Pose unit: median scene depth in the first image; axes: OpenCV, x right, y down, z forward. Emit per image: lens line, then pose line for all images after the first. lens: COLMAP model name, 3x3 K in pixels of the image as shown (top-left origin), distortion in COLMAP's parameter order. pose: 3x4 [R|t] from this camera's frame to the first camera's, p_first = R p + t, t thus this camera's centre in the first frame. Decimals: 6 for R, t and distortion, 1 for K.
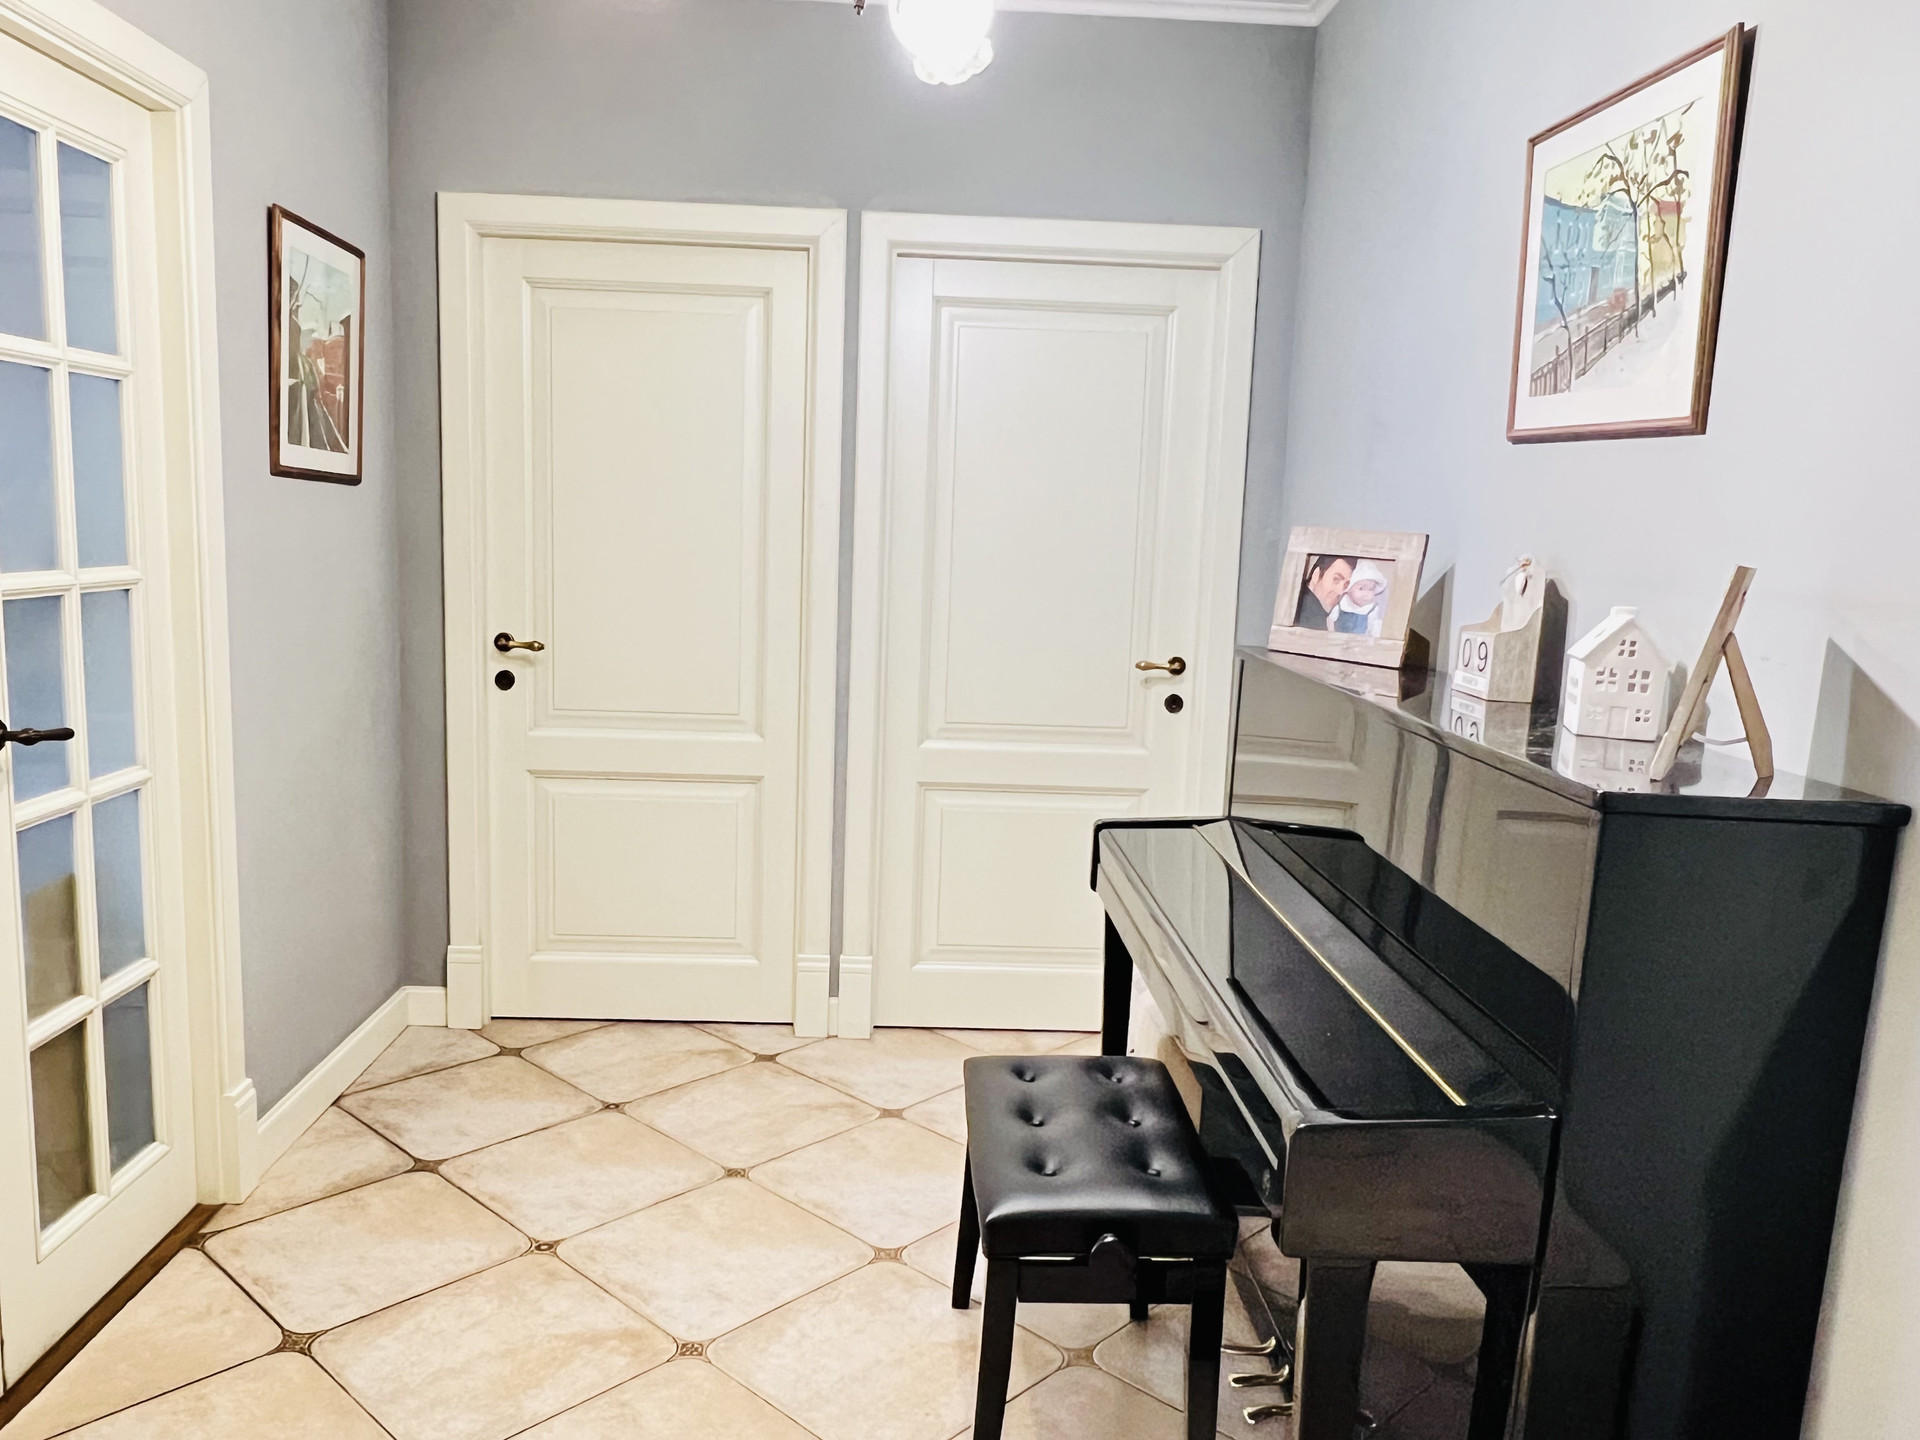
lens RADIAL K [[1429.1, 0, 954.6], [0, 1429.1, 727.6], [0, 0, 1]] dist [0.005356, 0.006960]
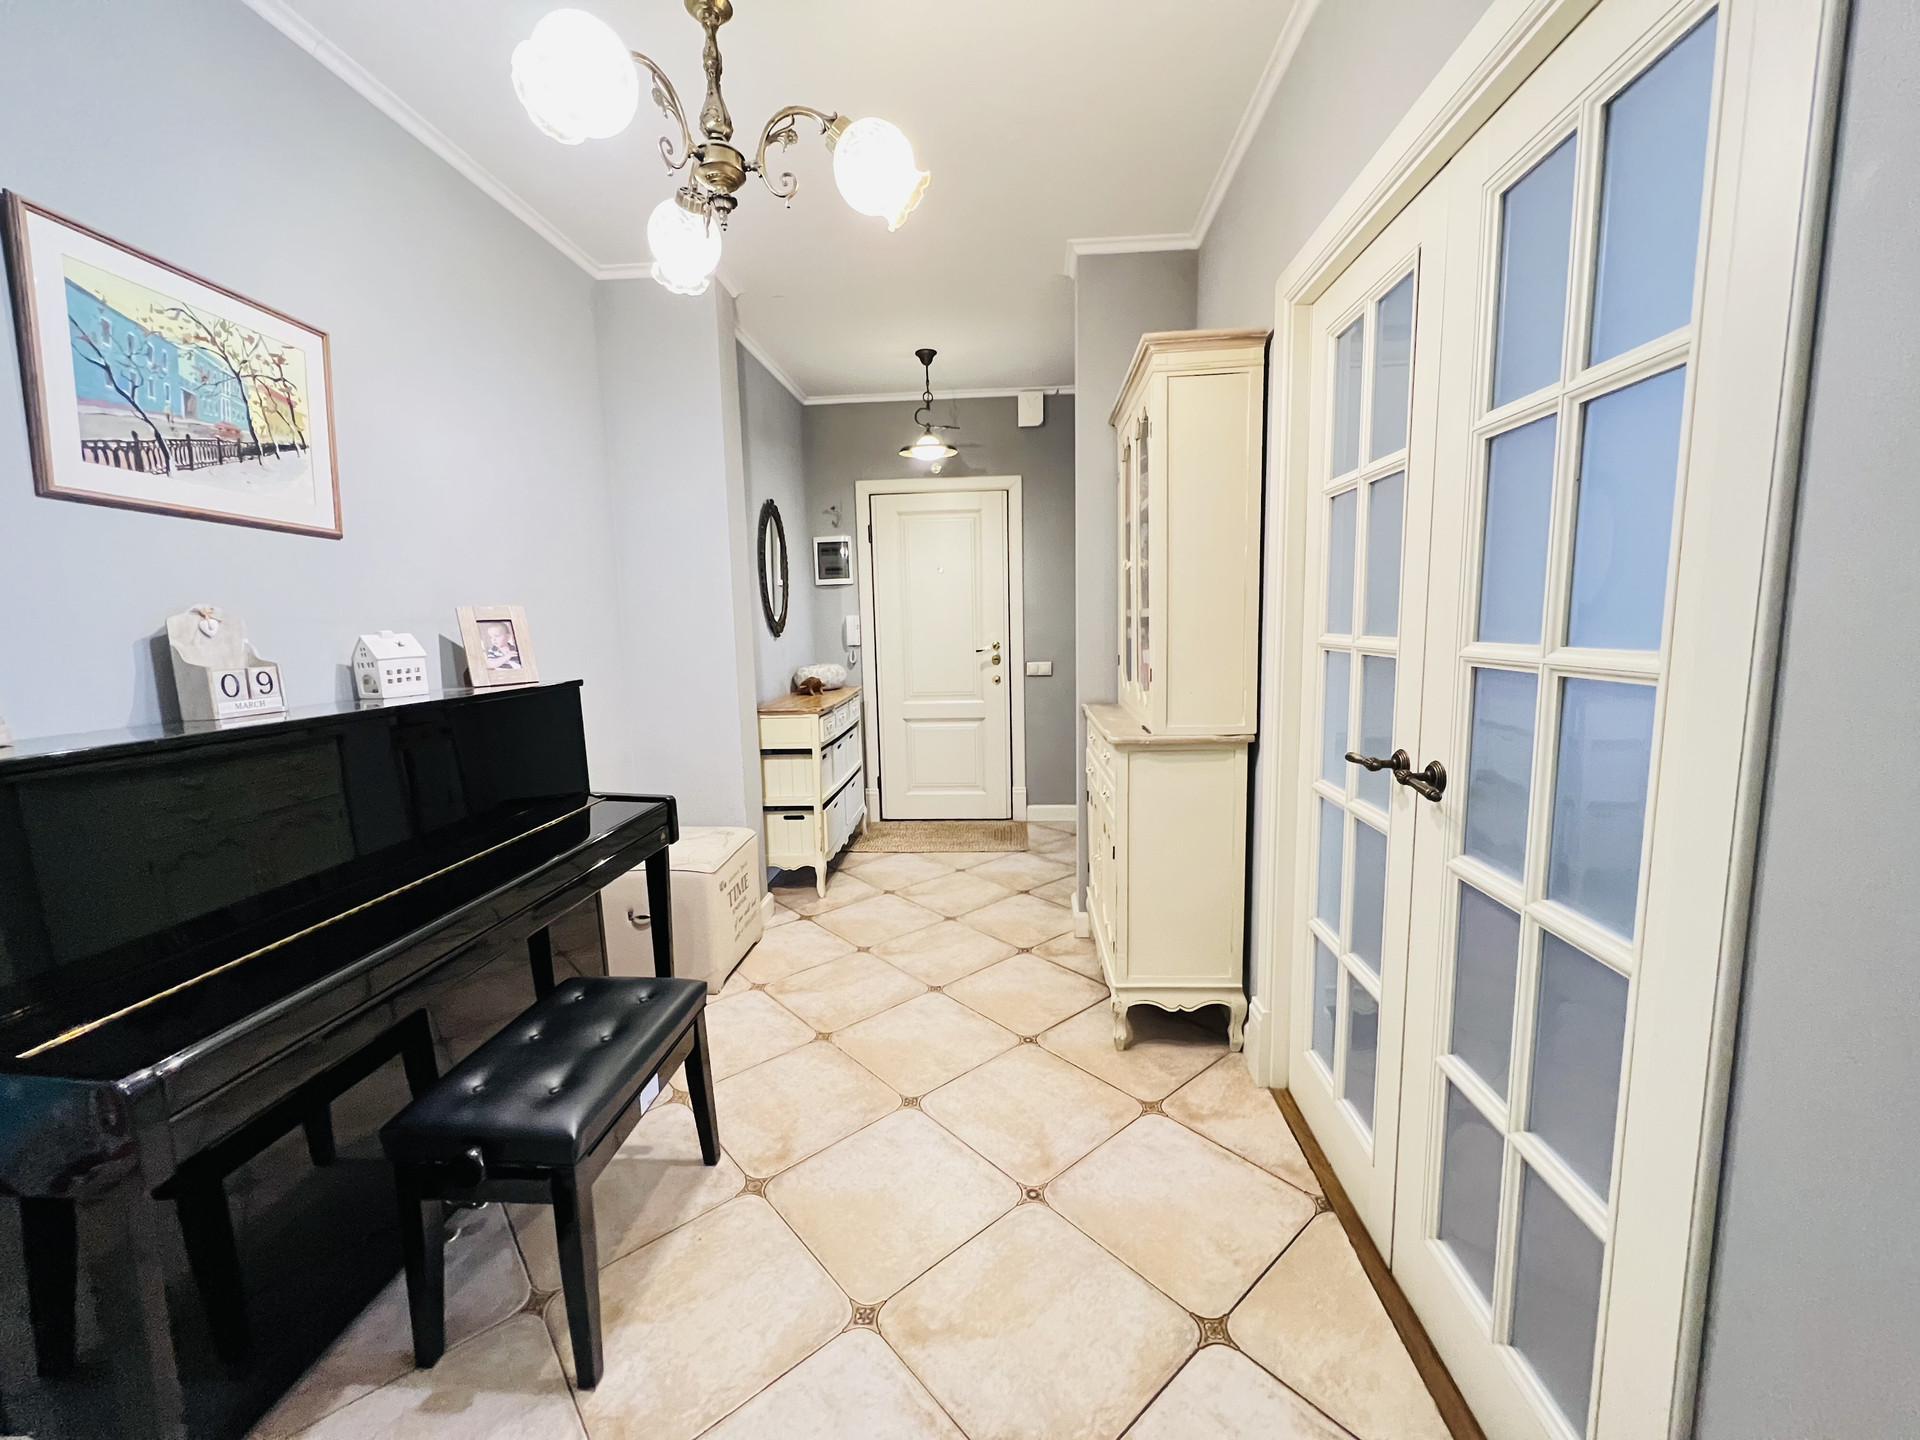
lens RADIAL K [[768.7, 0, 960.7], [0, 768.7, 720.0], [0, 0, 1]] dist [-0.001150, 0.000258]
pose [[-0.994131, -0.027792, 0.104557, -0.304278], [0.002815, 0.959469, 0.281801, -0.187958], [-0.108151, 0.280442, -0.953759, 1.413720]]
